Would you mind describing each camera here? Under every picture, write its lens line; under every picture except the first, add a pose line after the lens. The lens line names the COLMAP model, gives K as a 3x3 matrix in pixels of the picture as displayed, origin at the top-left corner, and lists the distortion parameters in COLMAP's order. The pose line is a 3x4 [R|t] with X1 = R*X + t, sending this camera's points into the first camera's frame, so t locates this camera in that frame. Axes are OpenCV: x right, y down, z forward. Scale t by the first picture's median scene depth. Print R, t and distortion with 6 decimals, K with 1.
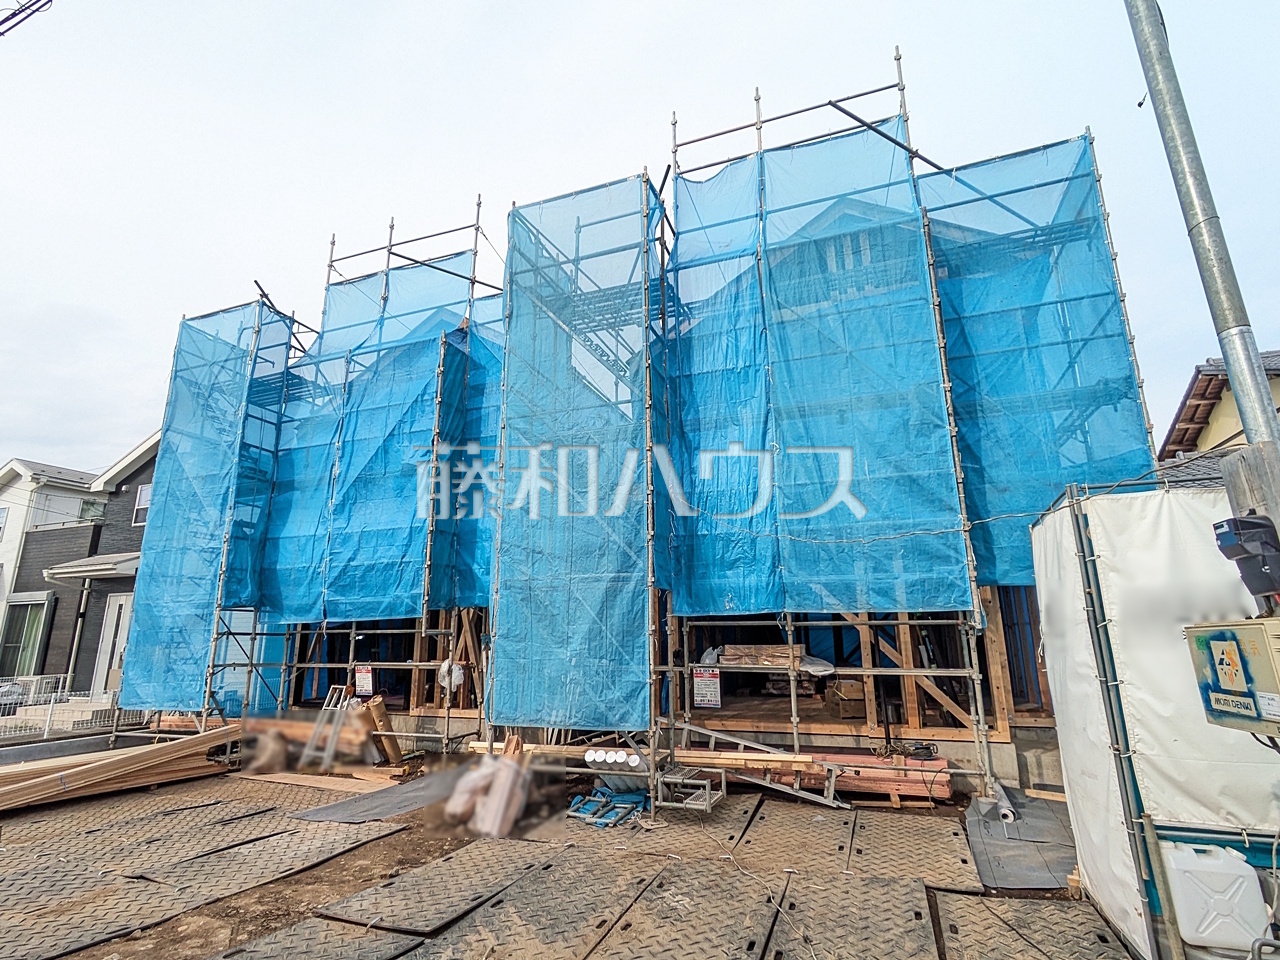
lens RADIAL K [[638.4, 0, 640.4], [0, 638.4, 487.1], [0, 0, 1]] dist [0.000967, 0.000468]
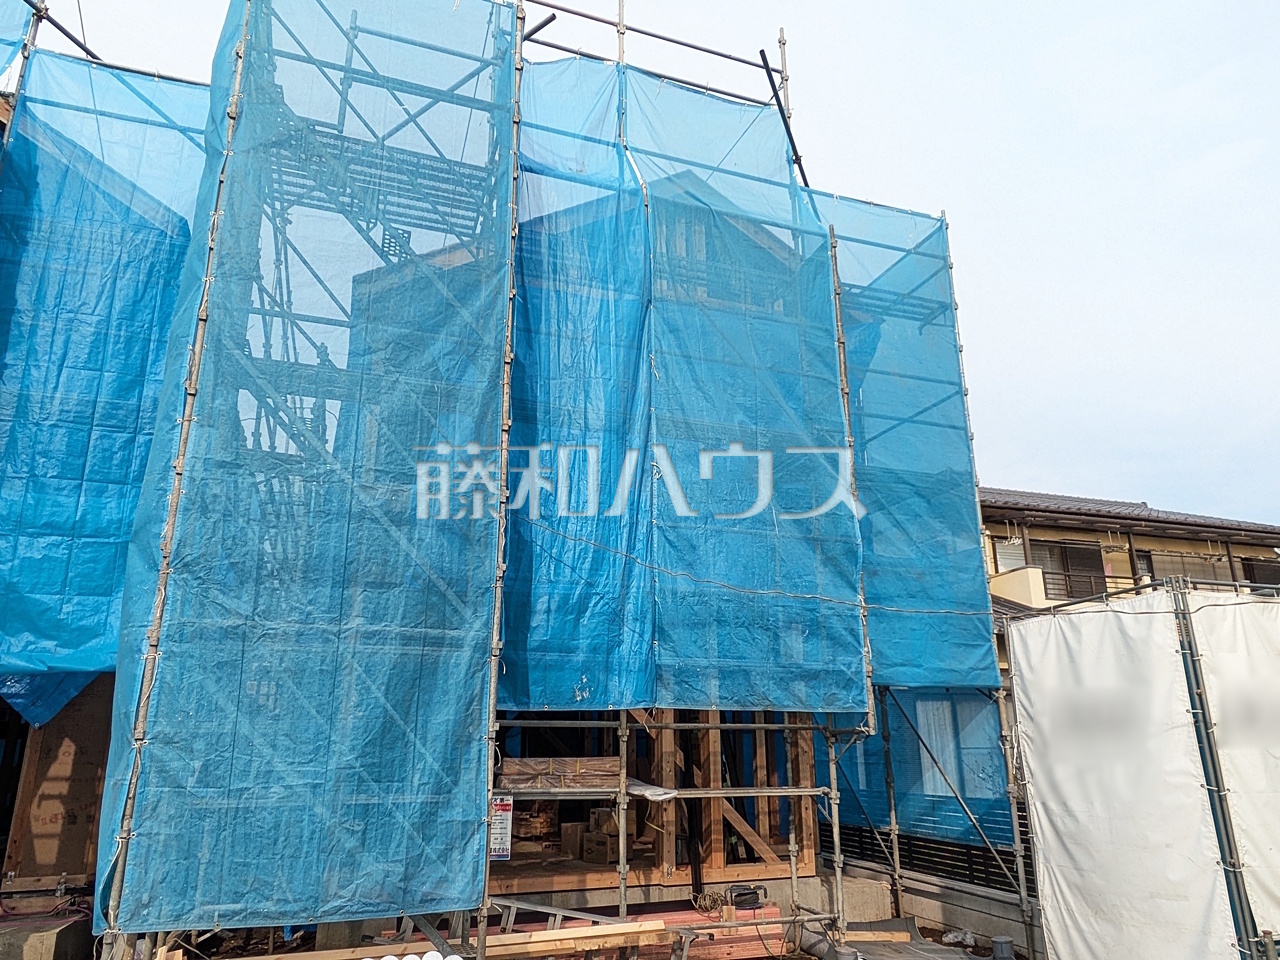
lens RADIAL K [[858.2, 0, 653.1], [0, 858.2, 496.5], [0, 0, 1]] dist [0.000362, -0.000034]
pose [[0.762163, 0.185650, 0.620194, -0.282961], [-0.149535, 0.982578, -0.110361, 0.054716], [-0.629878, -0.008627, 0.776646, 0.209743]]
